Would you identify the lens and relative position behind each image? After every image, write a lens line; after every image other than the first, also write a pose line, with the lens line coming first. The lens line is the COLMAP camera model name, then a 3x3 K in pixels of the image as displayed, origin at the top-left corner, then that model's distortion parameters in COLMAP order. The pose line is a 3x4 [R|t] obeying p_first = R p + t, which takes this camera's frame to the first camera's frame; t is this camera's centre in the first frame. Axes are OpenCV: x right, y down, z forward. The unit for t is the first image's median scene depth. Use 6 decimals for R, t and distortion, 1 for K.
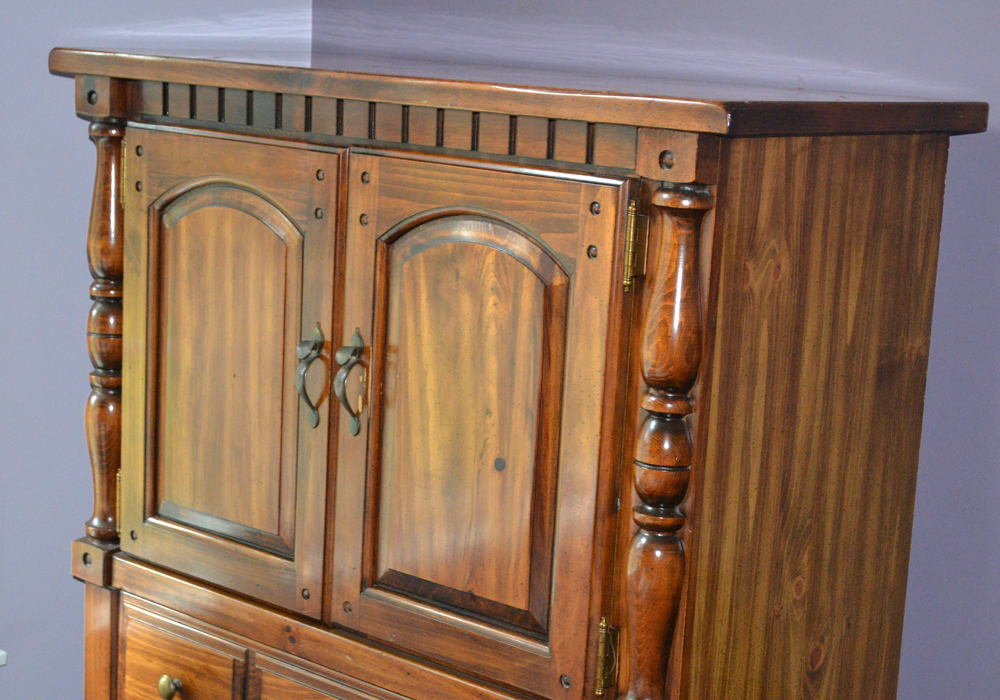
lens RADIAL K [[1763.7, 0, 500.0], [0, 1763.7, 352.0], [0, 0, 1]] dist [0.202528, 0.000000]
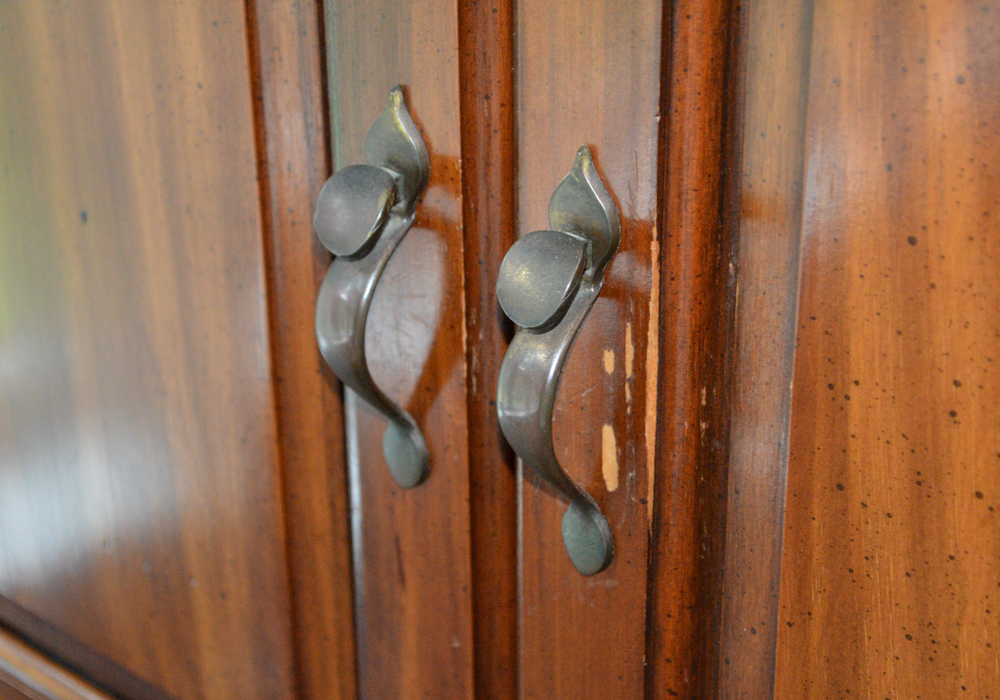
lens RADIAL K [[2445.7, 0, 500.2], [0, 2445.7, 350.5], [0, 0, 1]] dist [-0.088598, 0.000000]
pose [[0.997956, -0.034742, -0.053643, -0.073536], [0.051354, 0.935540, 0.349467, -0.091117], [0.038044, -0.351508, 0.935412, 0.685348]]
